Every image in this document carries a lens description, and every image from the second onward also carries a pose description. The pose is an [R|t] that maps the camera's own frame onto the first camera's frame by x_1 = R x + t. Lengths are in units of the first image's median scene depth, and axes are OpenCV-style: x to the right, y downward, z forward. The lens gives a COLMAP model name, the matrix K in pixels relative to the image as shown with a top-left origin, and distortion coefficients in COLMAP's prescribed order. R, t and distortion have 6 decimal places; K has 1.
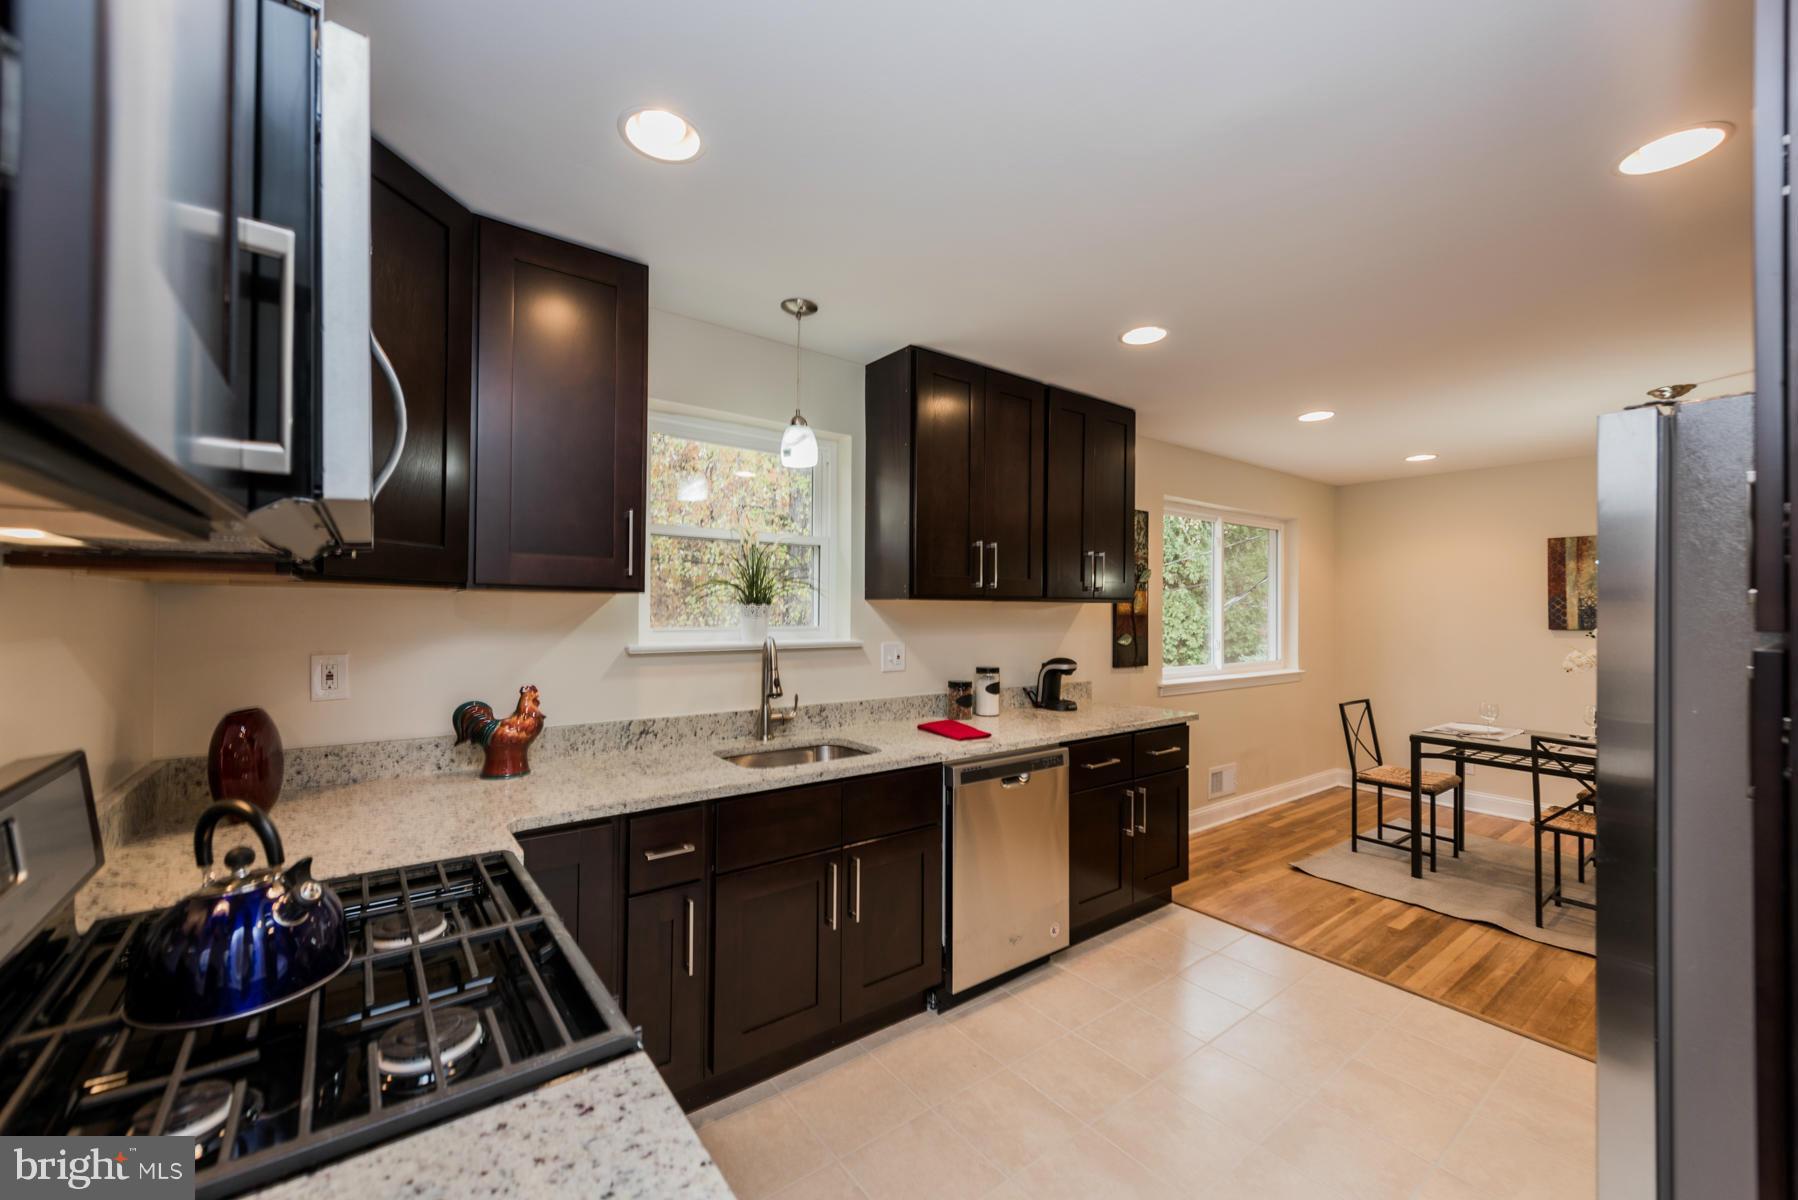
lens RADIAL K [[704.5, 0, 907.4], [0, 704.5, 602.7], [0, 0, 1]] dist [0.009793, -0.002287]
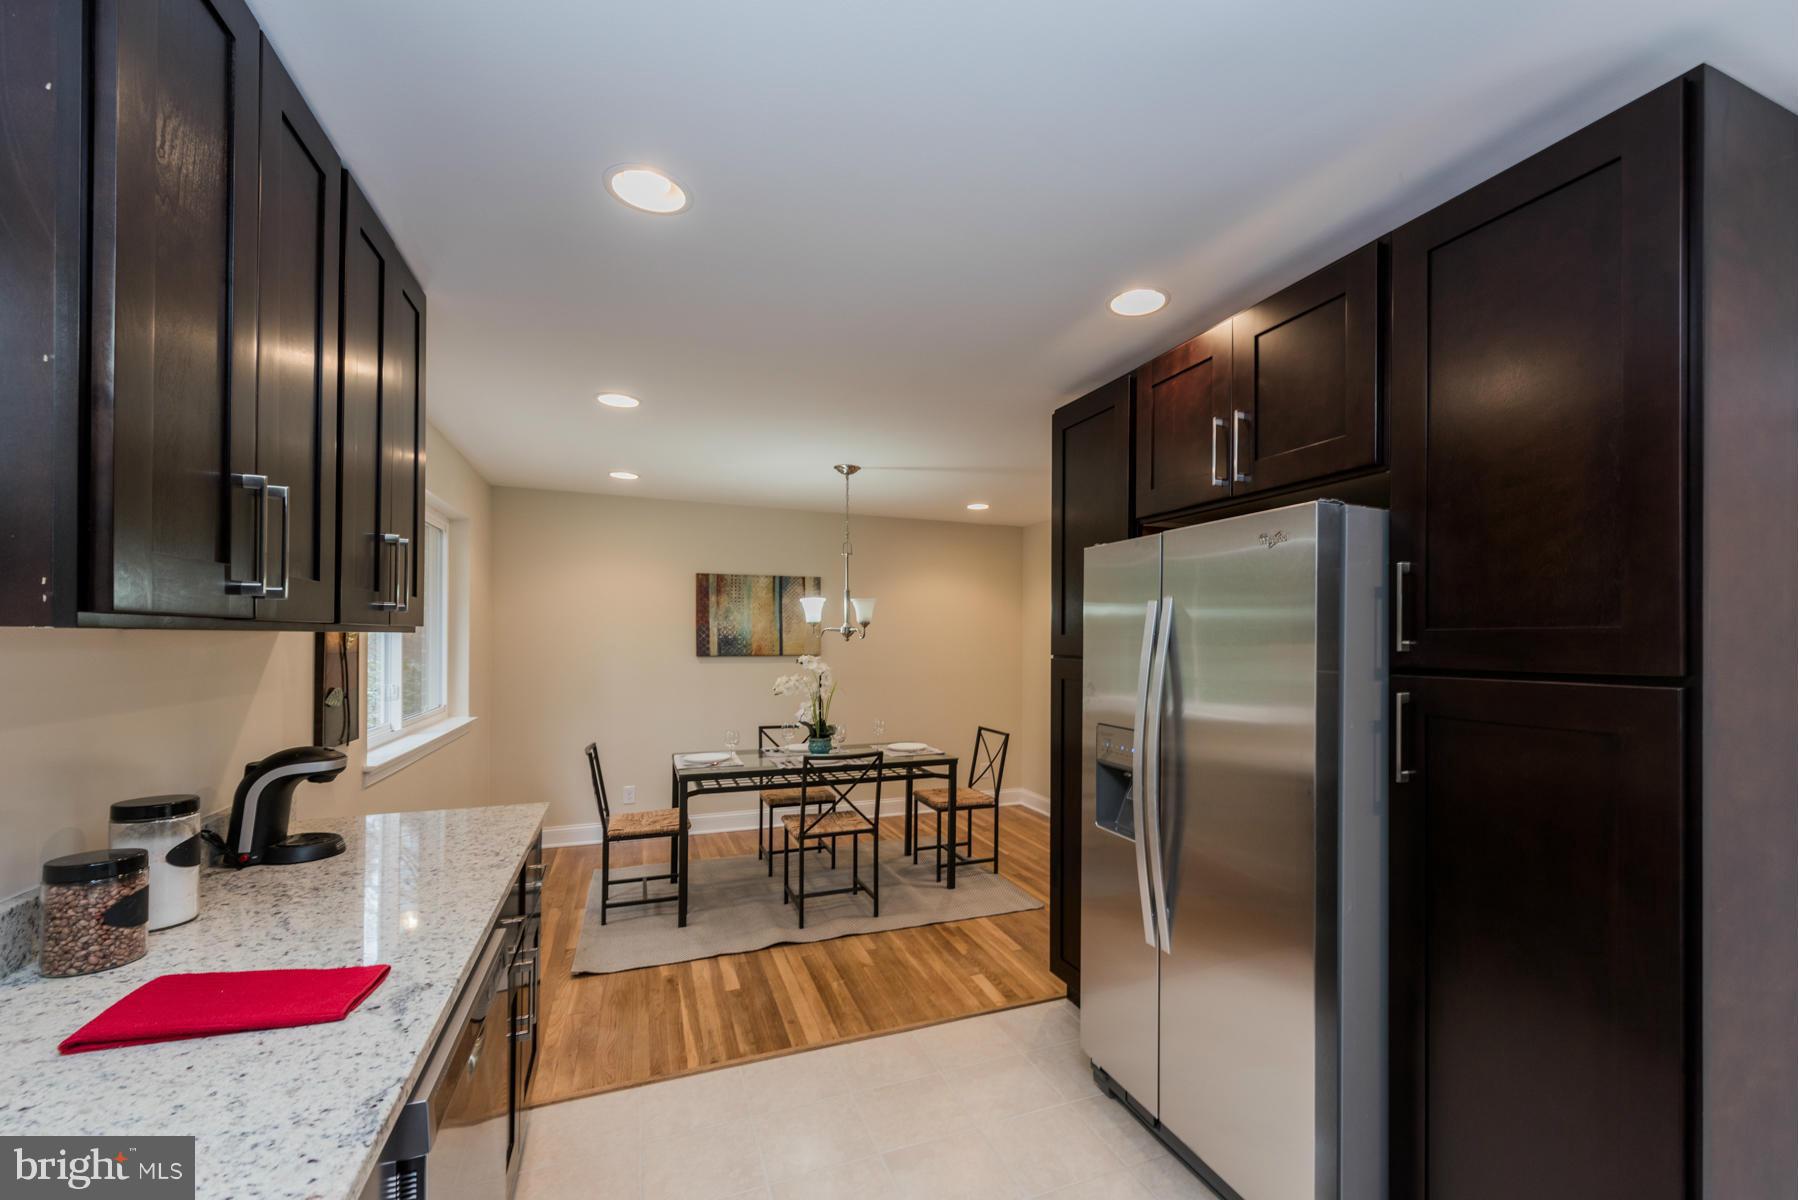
lens RADIAL K [[748.7, 0, 956.5], [0, 748.7, 633.0], [0, 0, 1]] dist [0.002515, -0.000266]
pose [[0.241991, 0.001249, 0.970278, -0.176723], [-0.009997, 0.999949, 0.001206, -0.005378], [-0.970227, -0.009992, 0.241992, 0.475787]]
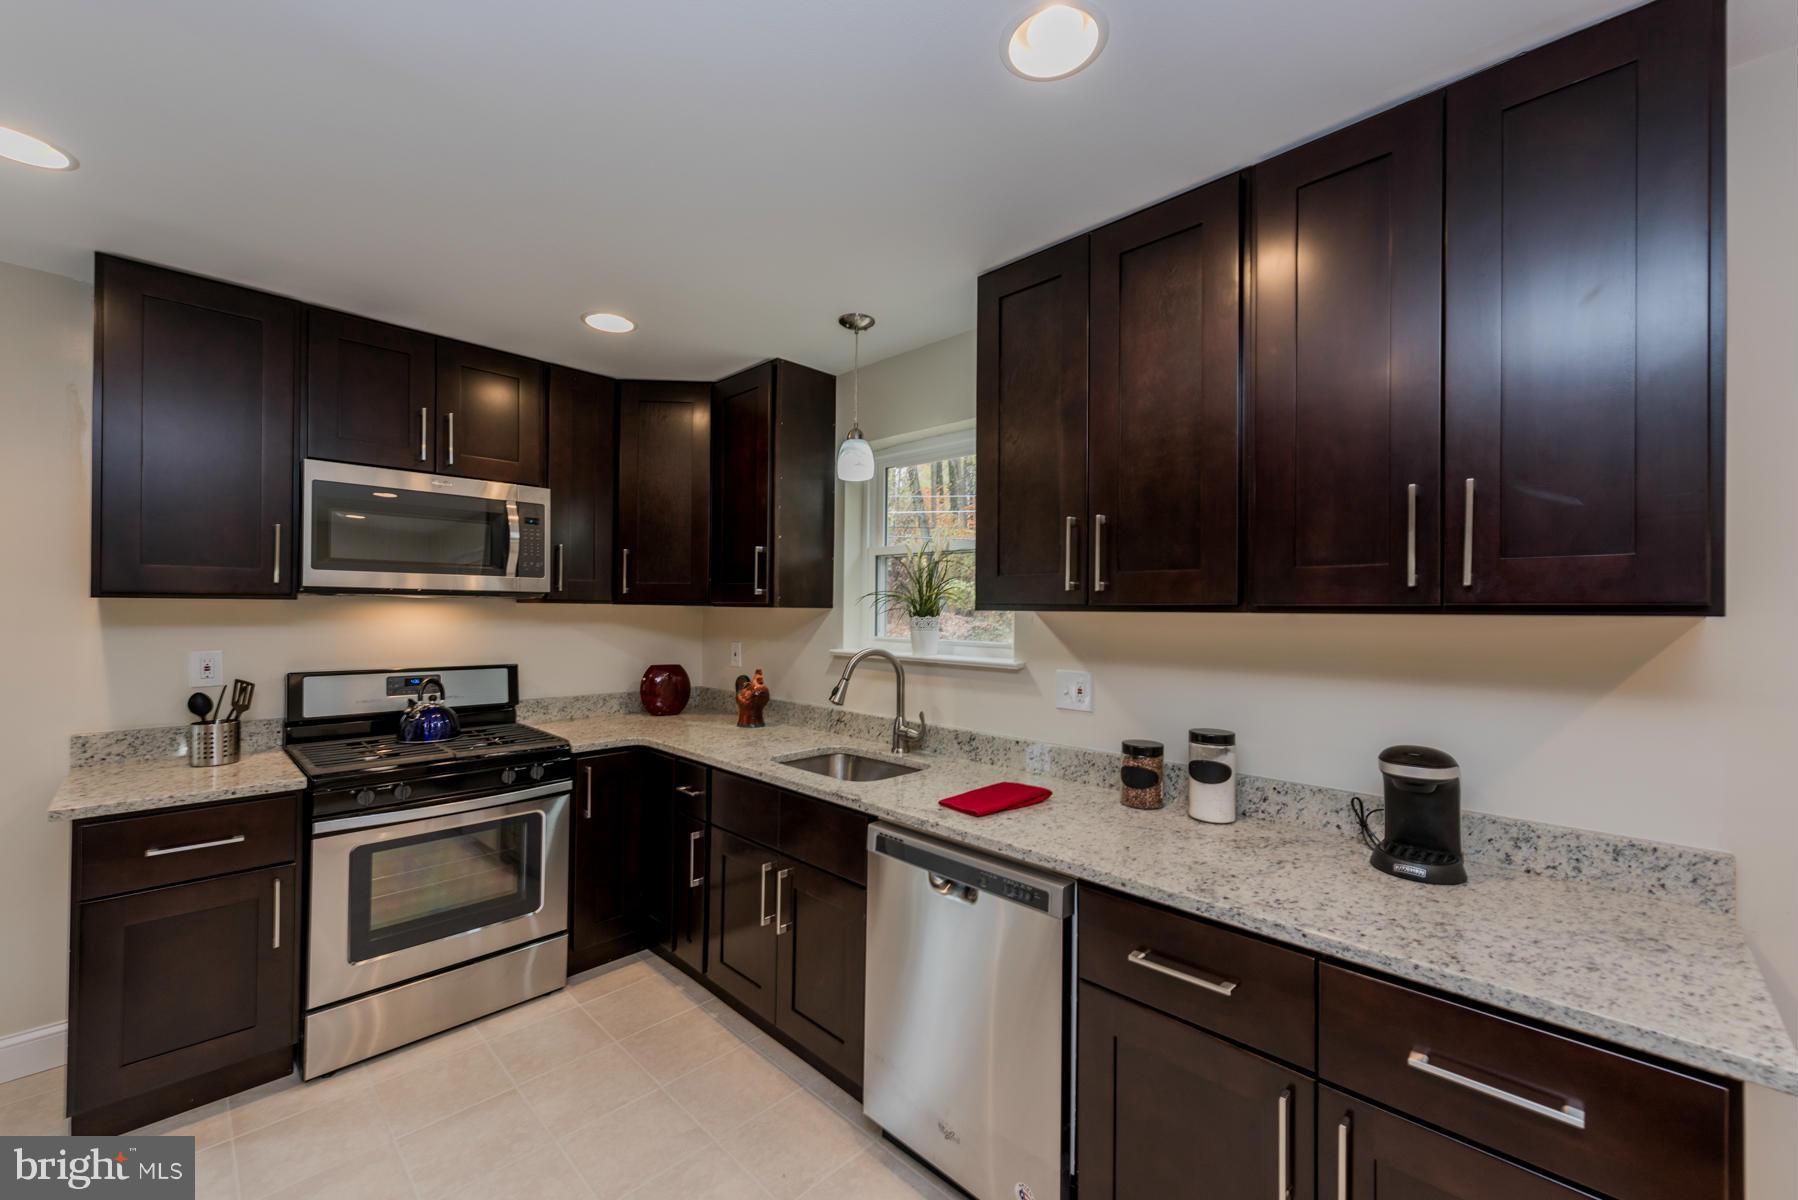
lens RADIAL K [[704.5, 0, 896.4], [0, 704.5, 606.5], [0, 0, 1]] dist [0.009793, -0.002287]
pose [[0.144491, -0.015893, -0.989378, 0.614862], [-0.009769, 0.999799, -0.017487, 0.005665], [0.989458, 0.012192, 0.144307, 0.668461]]
